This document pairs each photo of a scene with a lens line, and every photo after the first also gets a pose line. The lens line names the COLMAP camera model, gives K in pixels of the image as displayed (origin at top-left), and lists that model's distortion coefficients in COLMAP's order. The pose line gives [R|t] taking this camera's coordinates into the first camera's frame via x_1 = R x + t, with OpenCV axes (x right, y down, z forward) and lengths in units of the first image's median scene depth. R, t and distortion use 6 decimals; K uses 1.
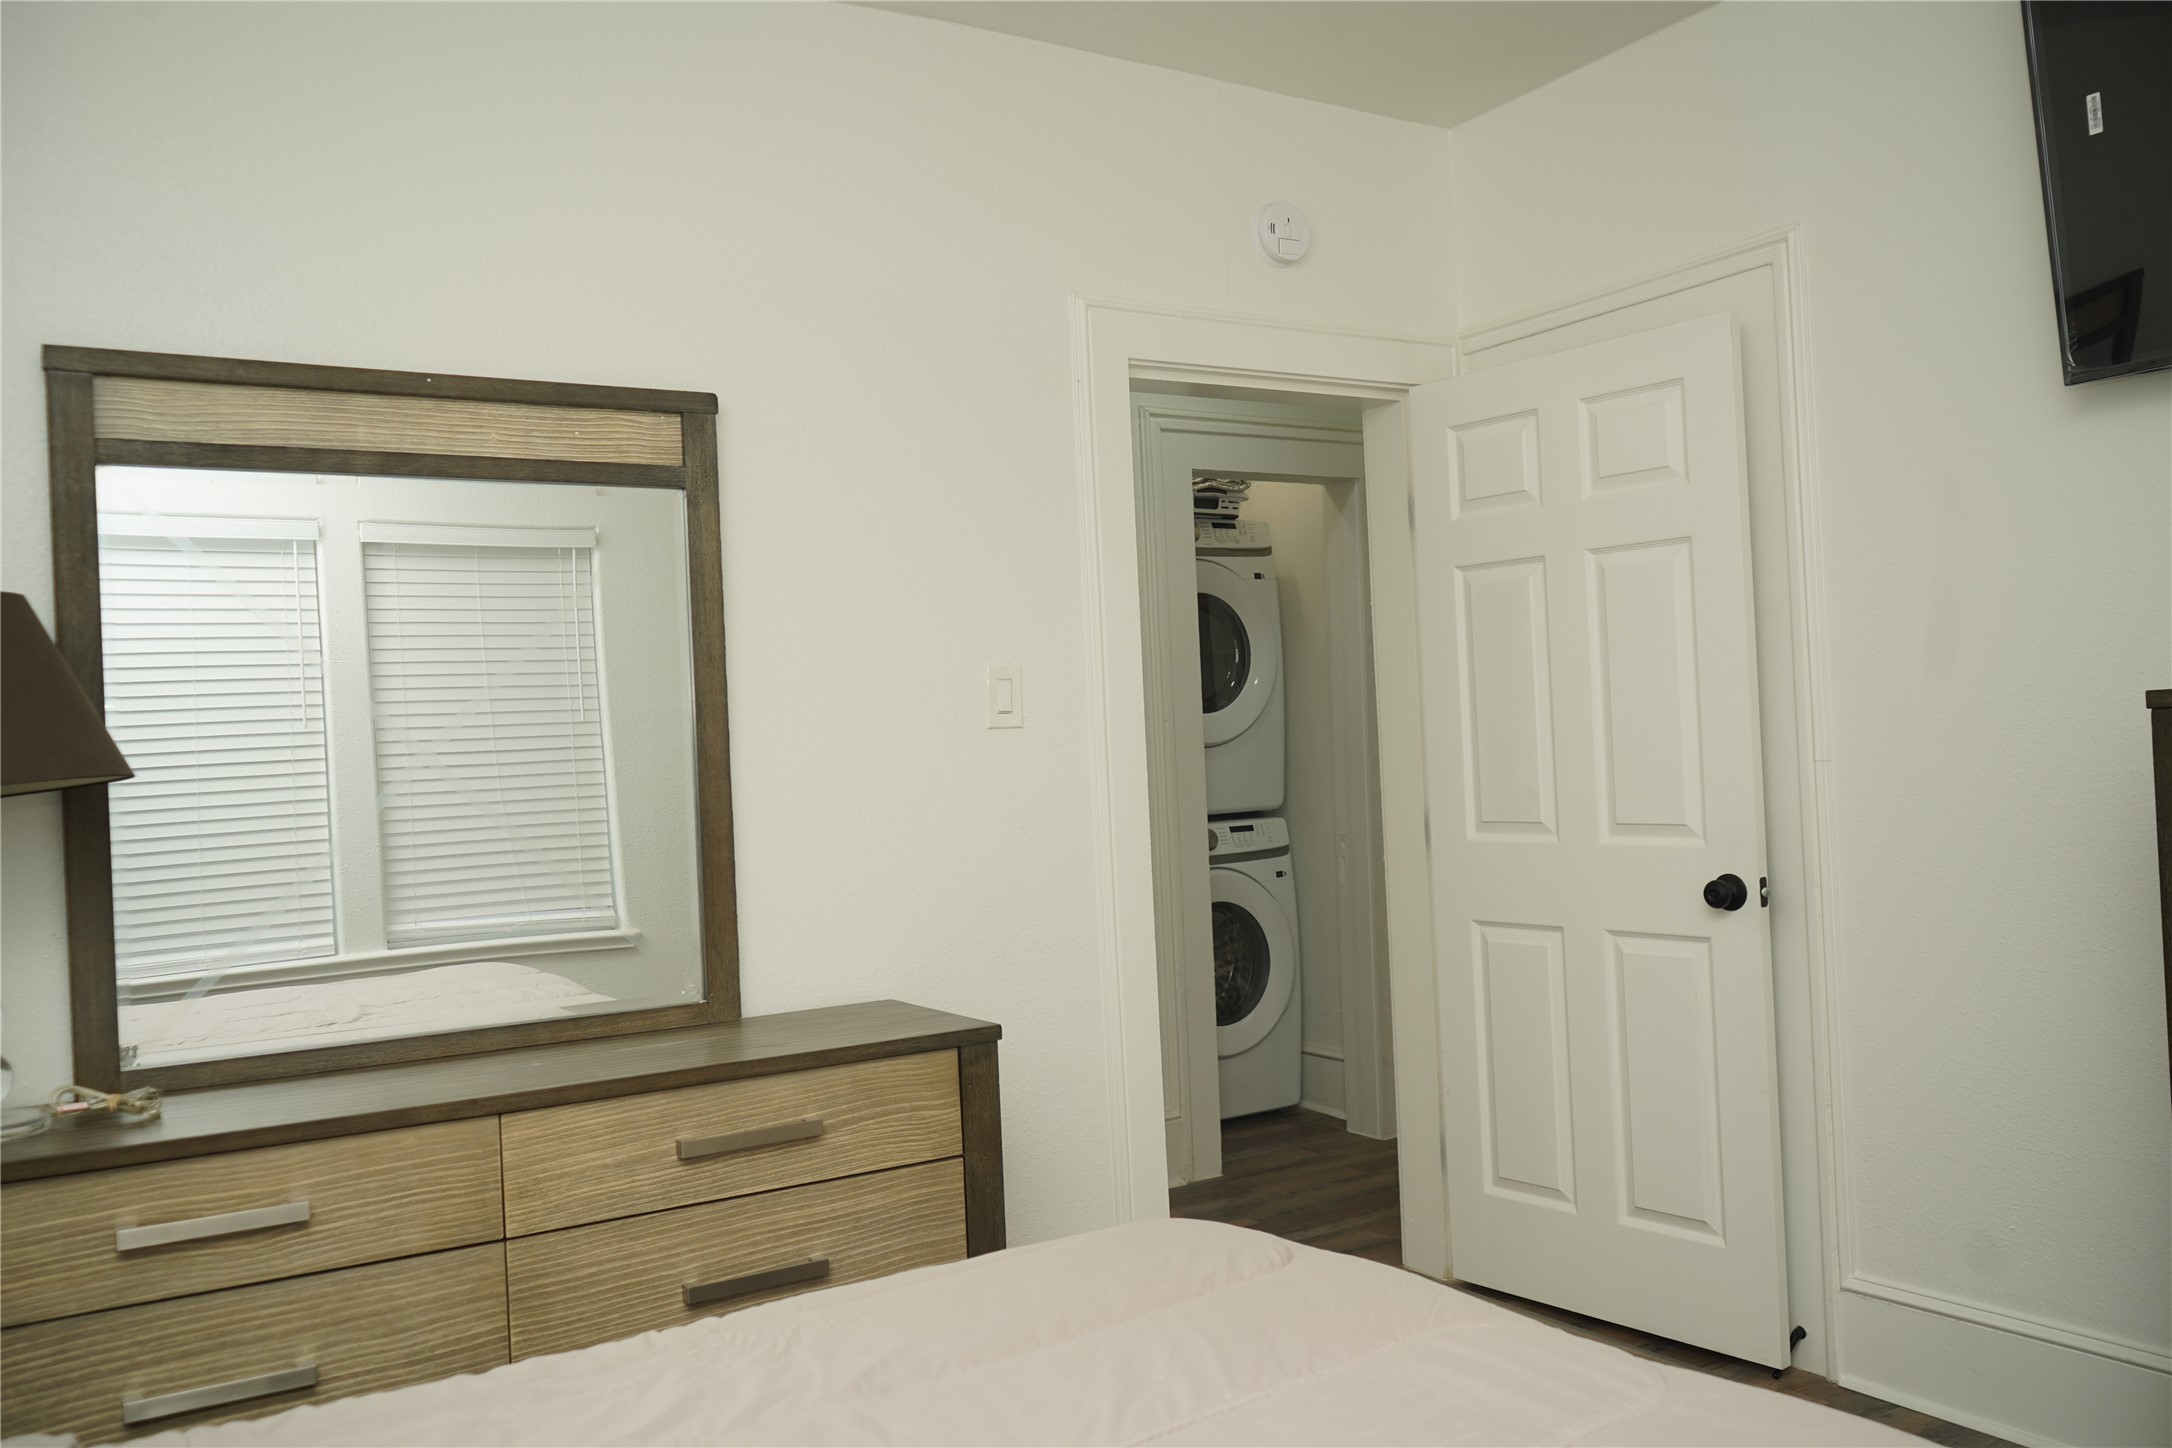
lens RADIAL K [[1761.3, 0, 1086.0], [0, 1761.3, 724.0], [0, 0, 1]] dist [-0.004535, -0.001889]
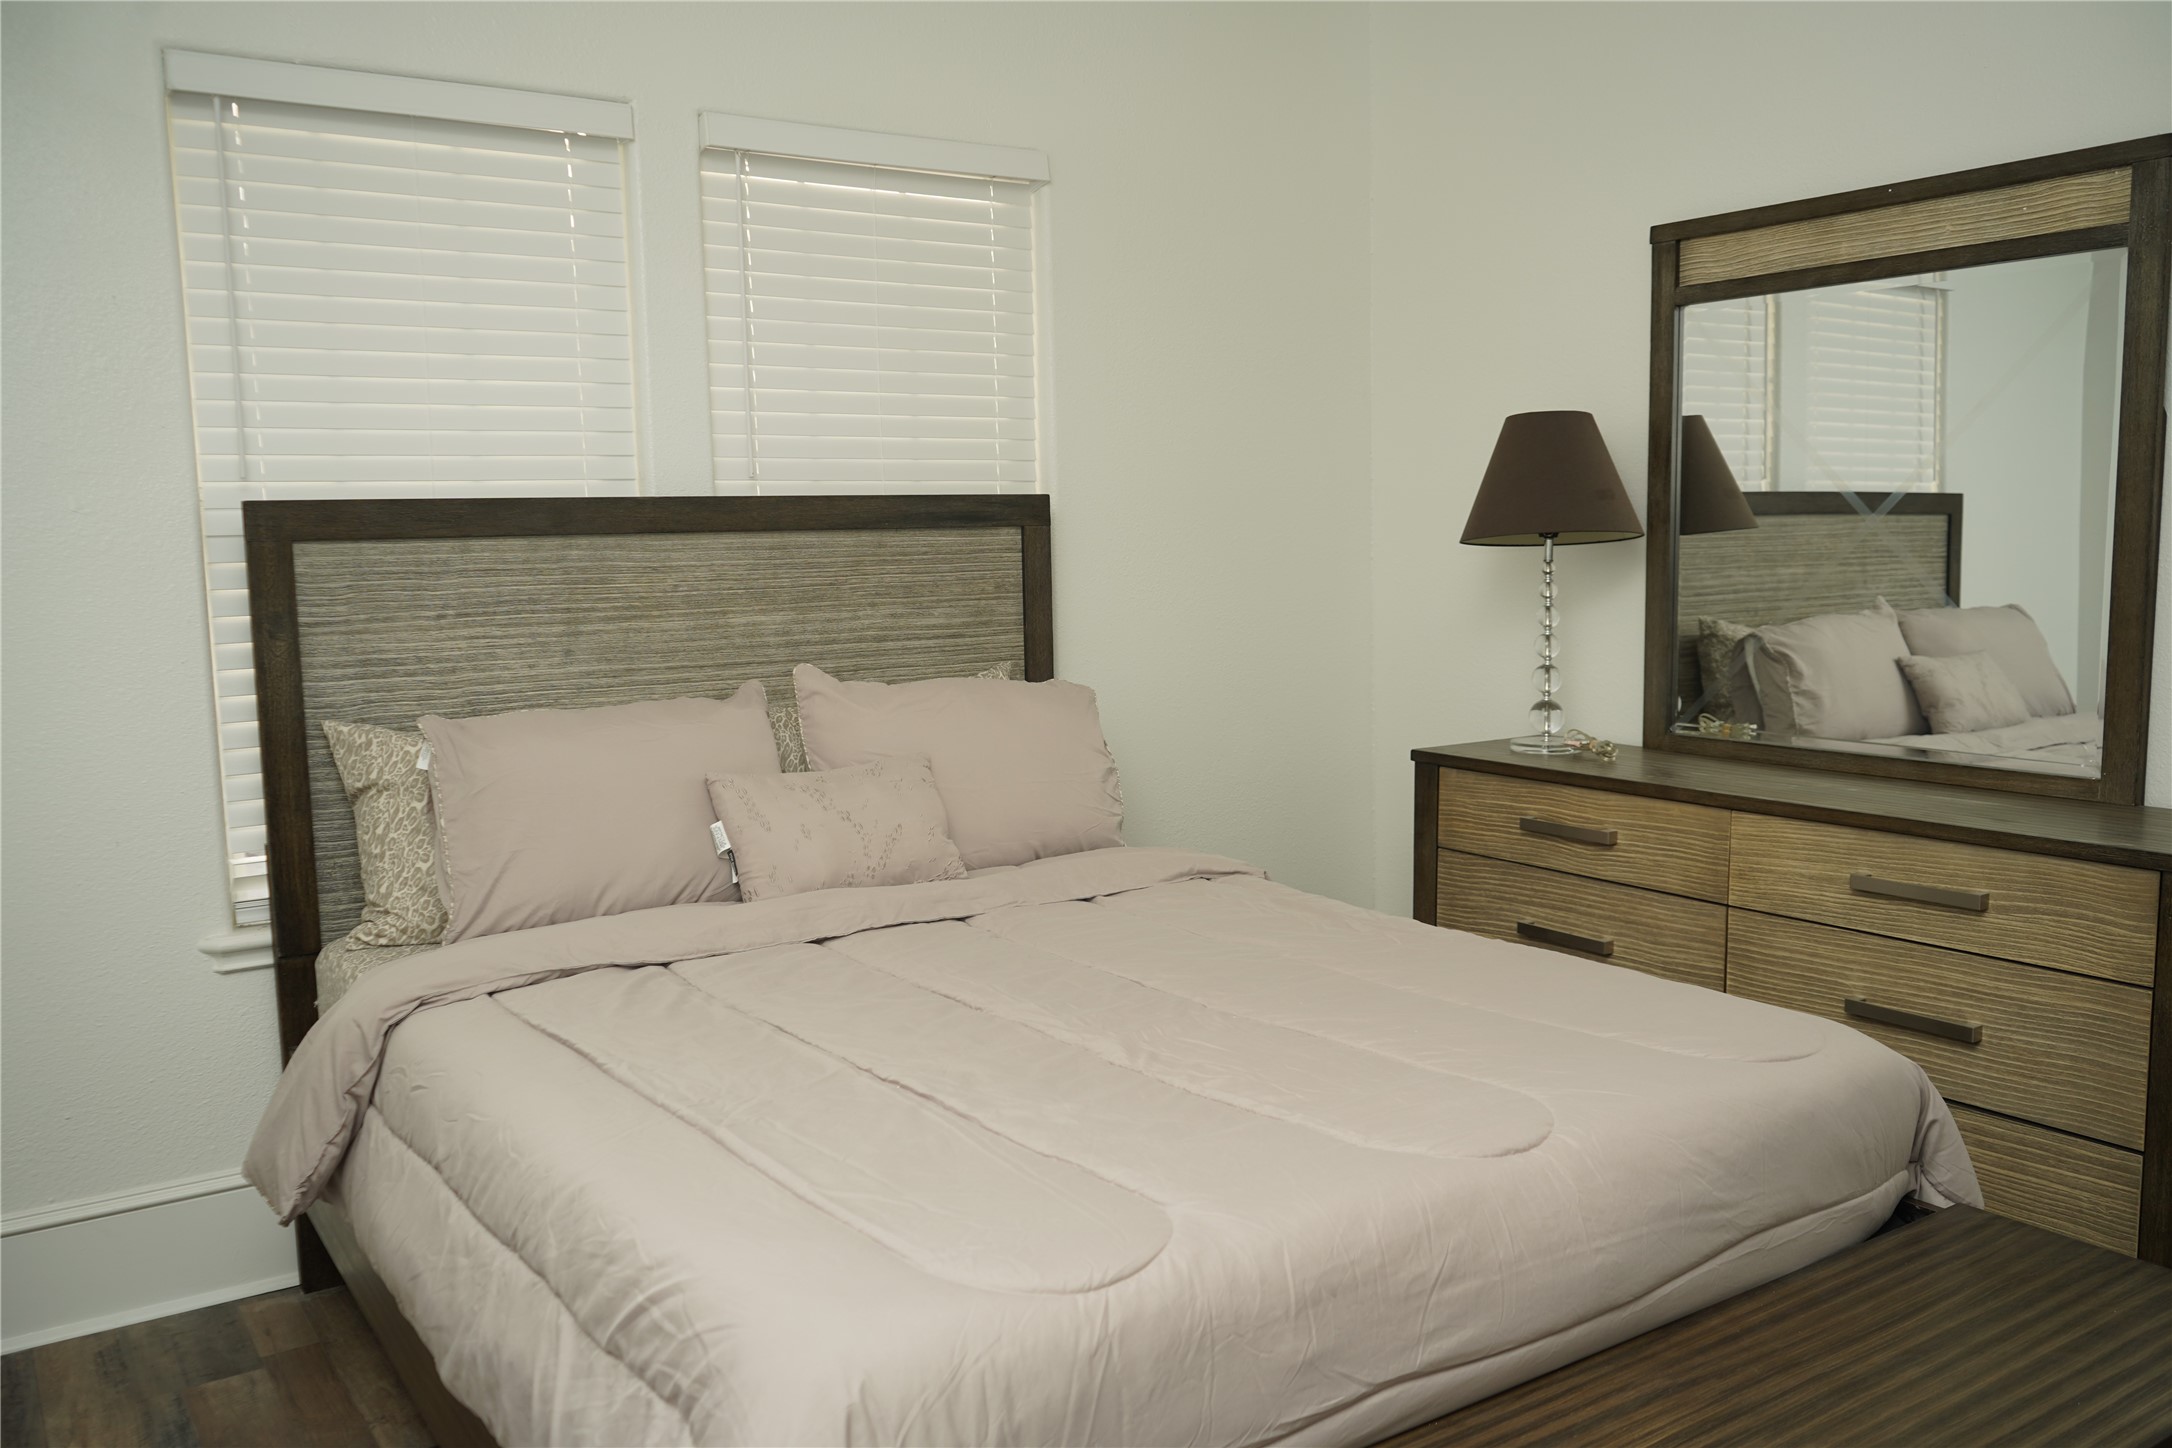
lens RADIAL K [[1761.3, 0, 1086.0], [0, 1761.3, 724.0], [0, 0, 1]] dist [-0.004535, -0.001889]
pose [[0.028801, 0.154138, -0.987630, 0.860146], [0.025881, 0.987593, 0.154887, -0.047278], [0.999250, -0.030022, 0.024454, 0.476808]]
